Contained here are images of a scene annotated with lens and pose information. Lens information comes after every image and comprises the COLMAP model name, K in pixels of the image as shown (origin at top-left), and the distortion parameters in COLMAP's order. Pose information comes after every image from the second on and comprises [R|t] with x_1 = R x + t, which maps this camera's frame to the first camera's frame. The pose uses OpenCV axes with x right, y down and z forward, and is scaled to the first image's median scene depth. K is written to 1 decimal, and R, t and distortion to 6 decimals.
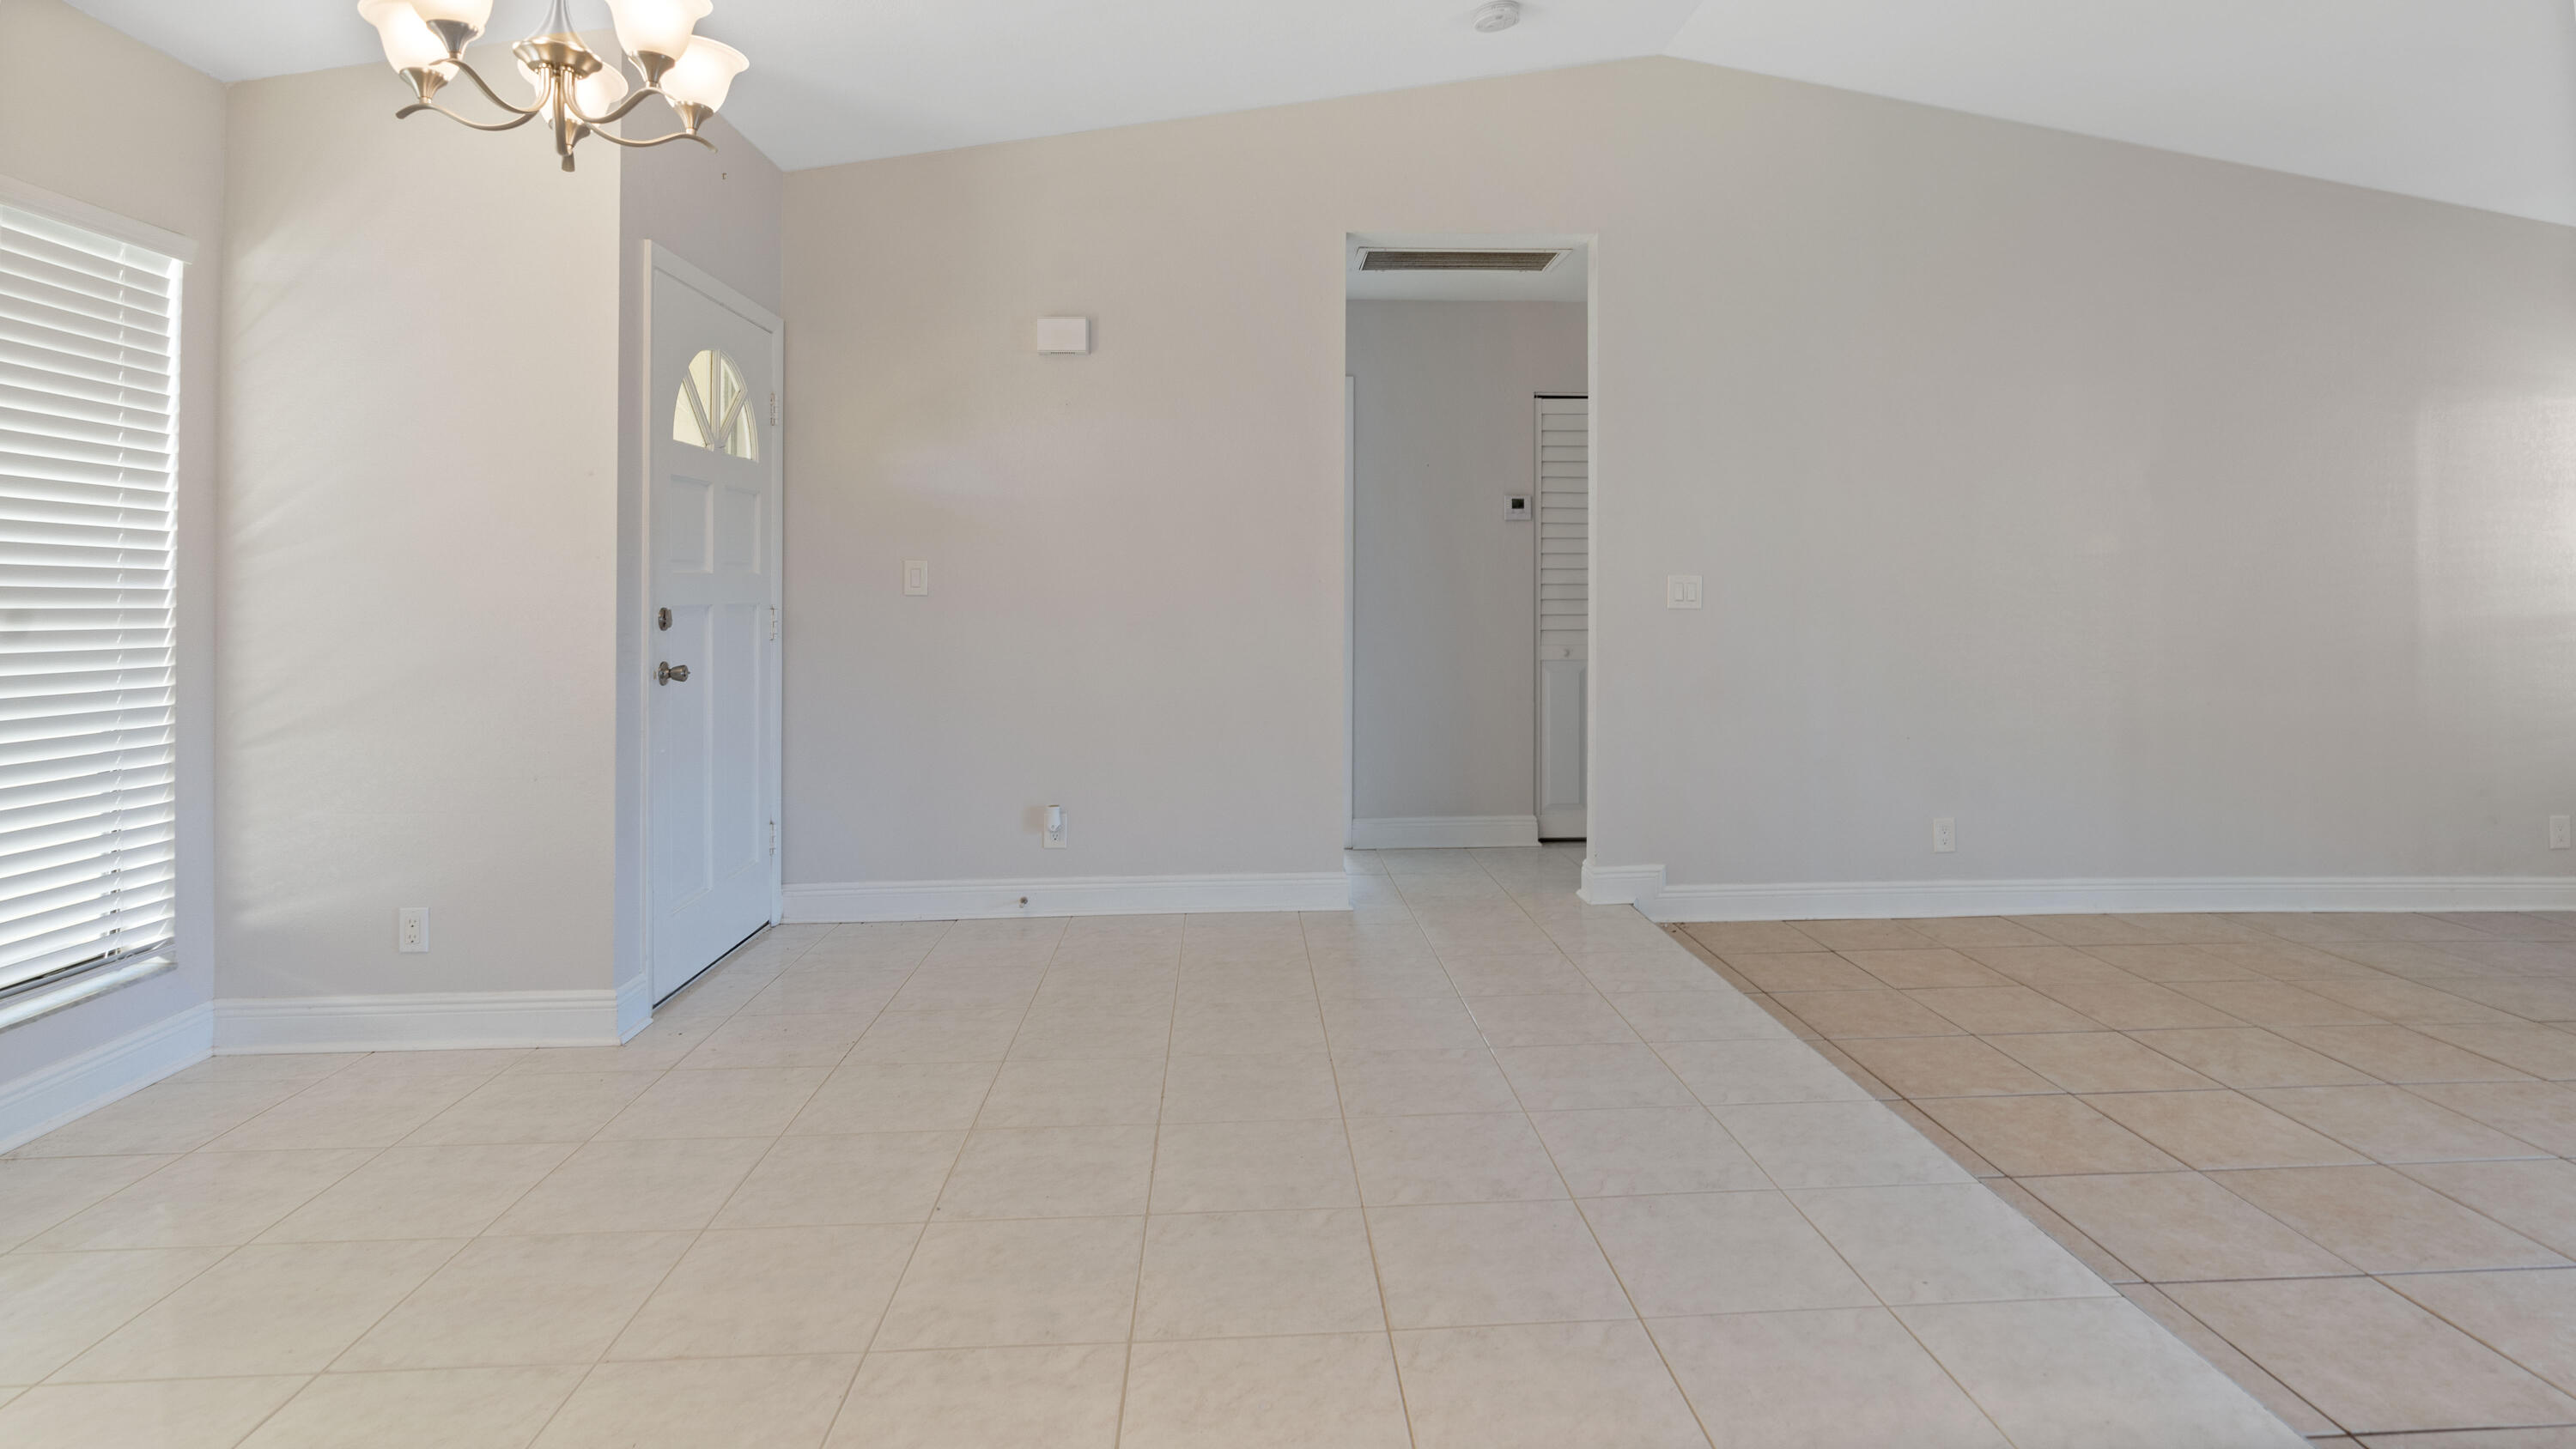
lens RADIAL K [[1292.0, 0, 1300.5], [0, 1292.0, 579.8], [0, 0, 1]] dist [-0.005401, 0.002004]
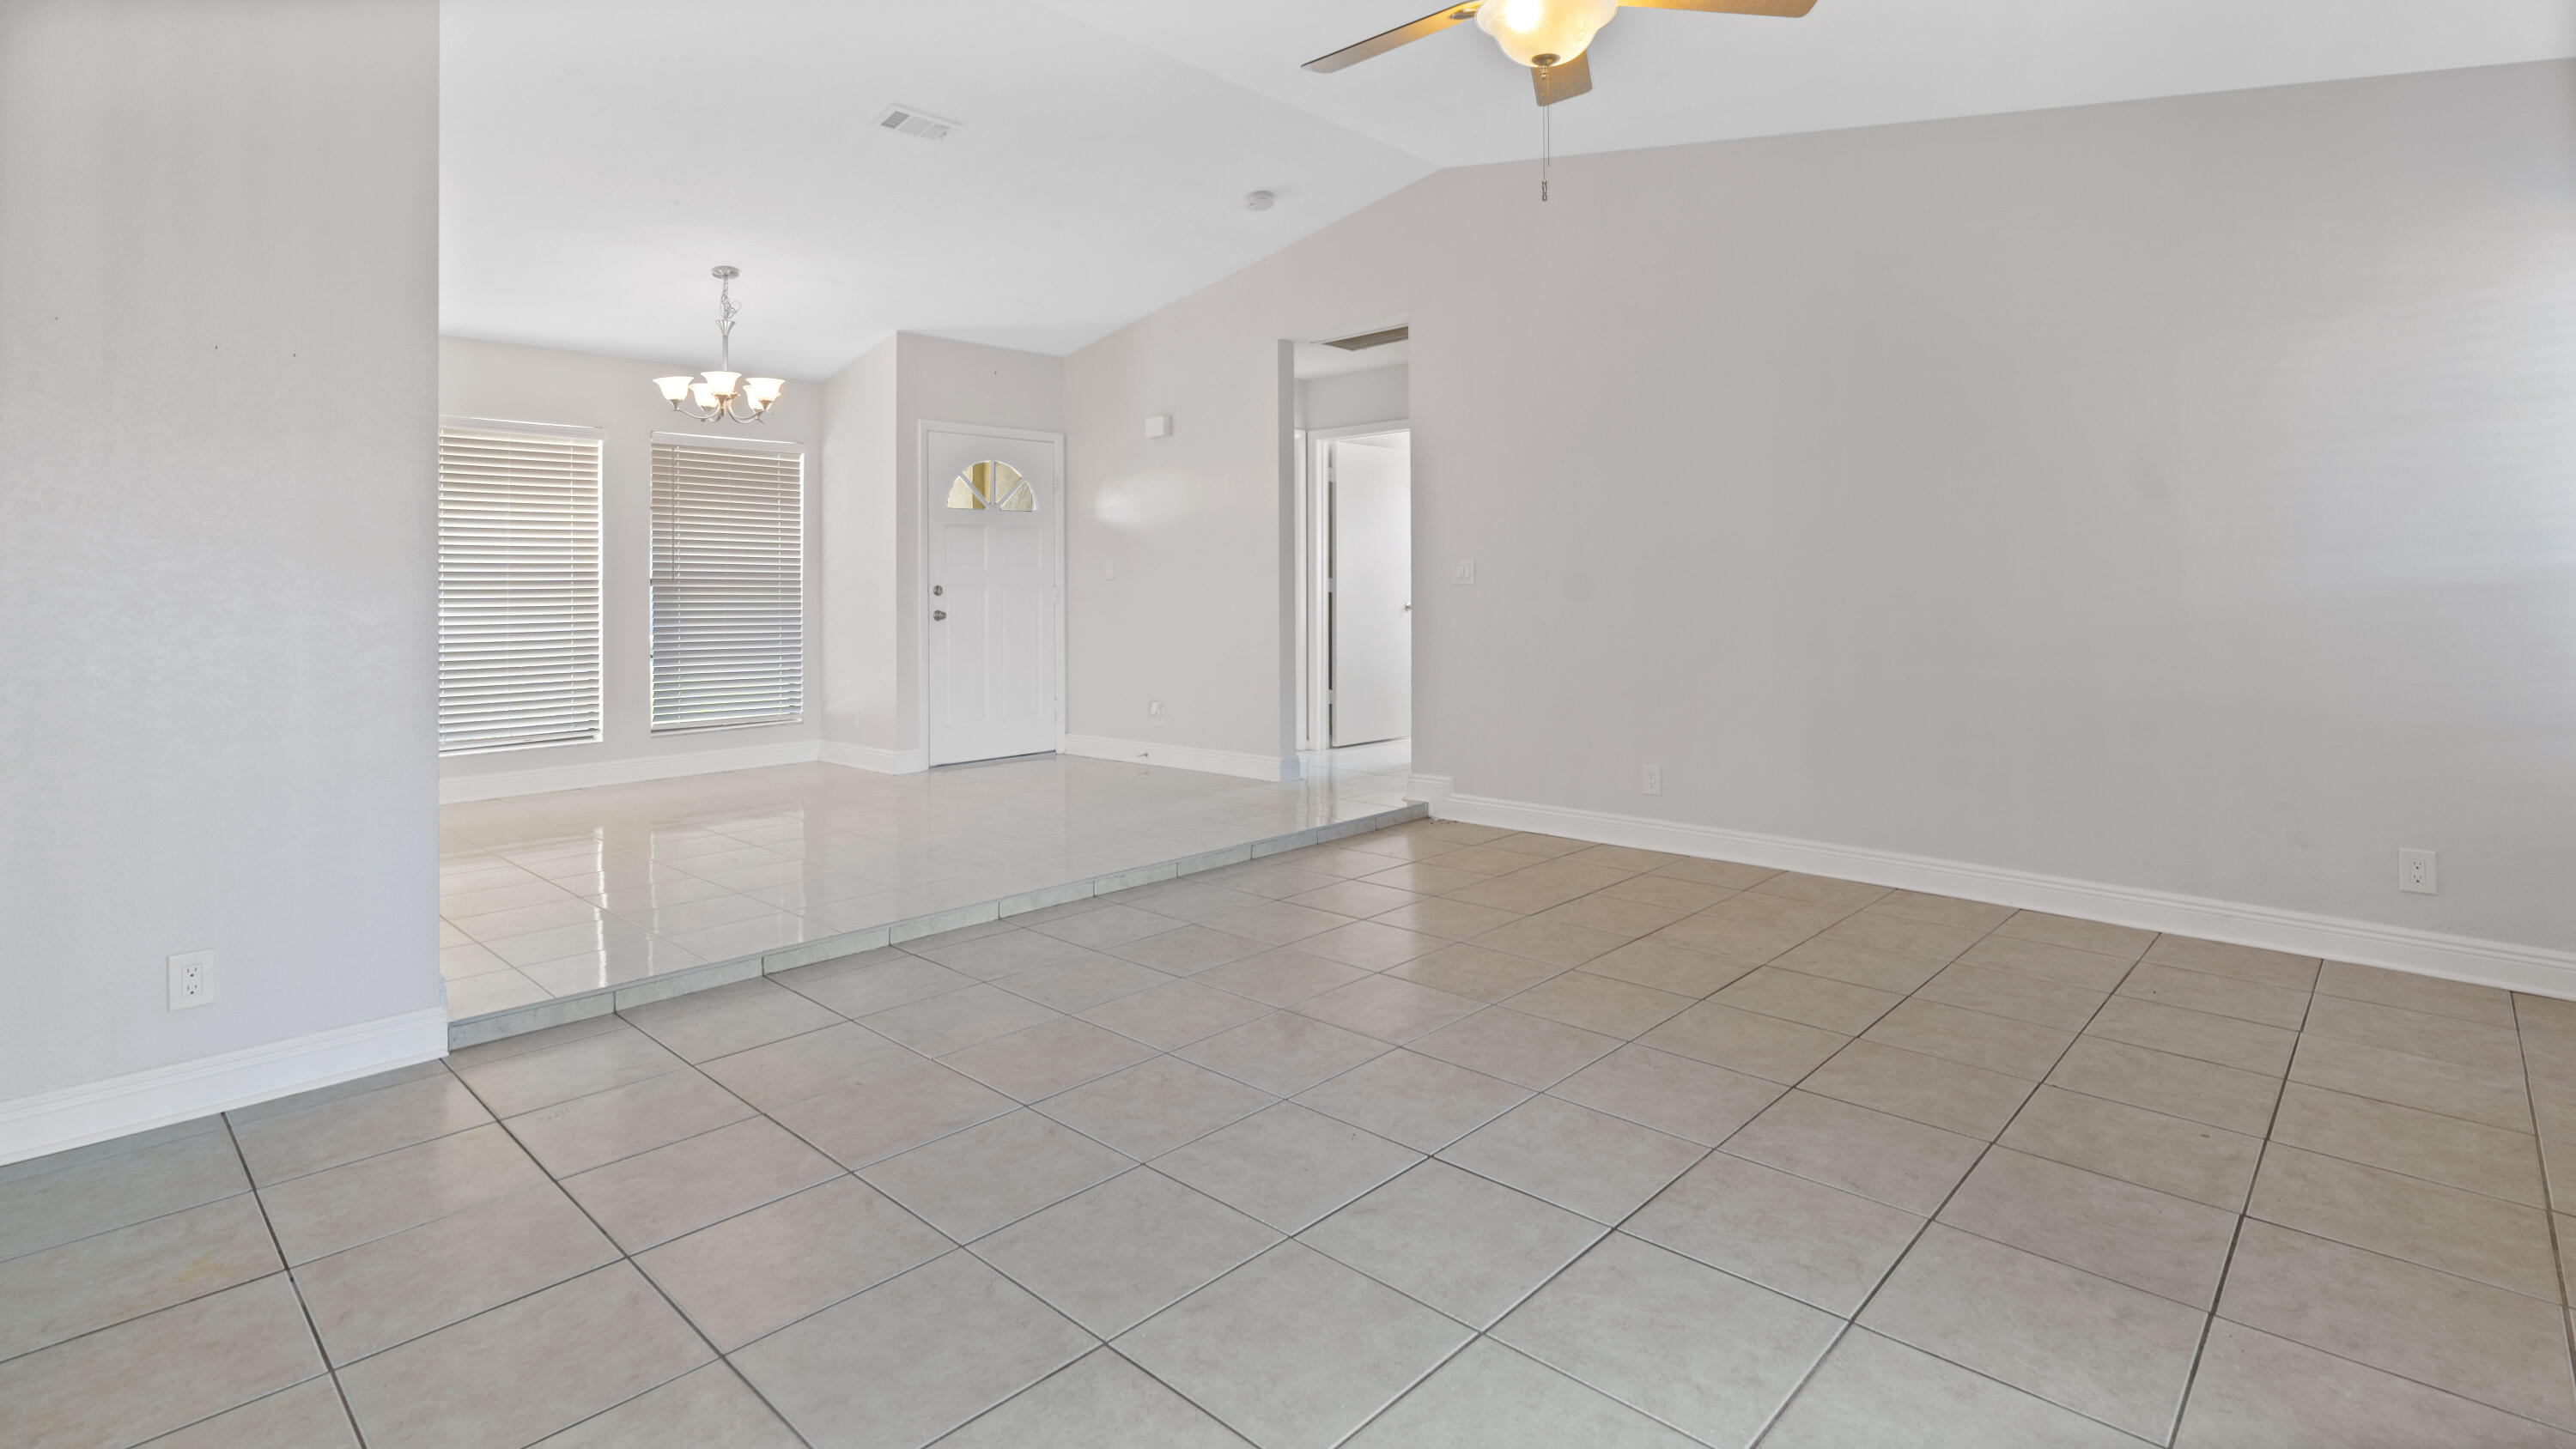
lens RADIAL K [[1223.6, 0, 1311.0], [0, 1223.6, 575.2], [0, 0, 1]] dist [-0.003009, 0.000624]
pose [[0.688359, -0.011859, -0.725273, 1.158899], [0.013540, 0.999902, -0.003498, 0.016075], [0.725244, -0.007412, 0.688452, 0.030357]]
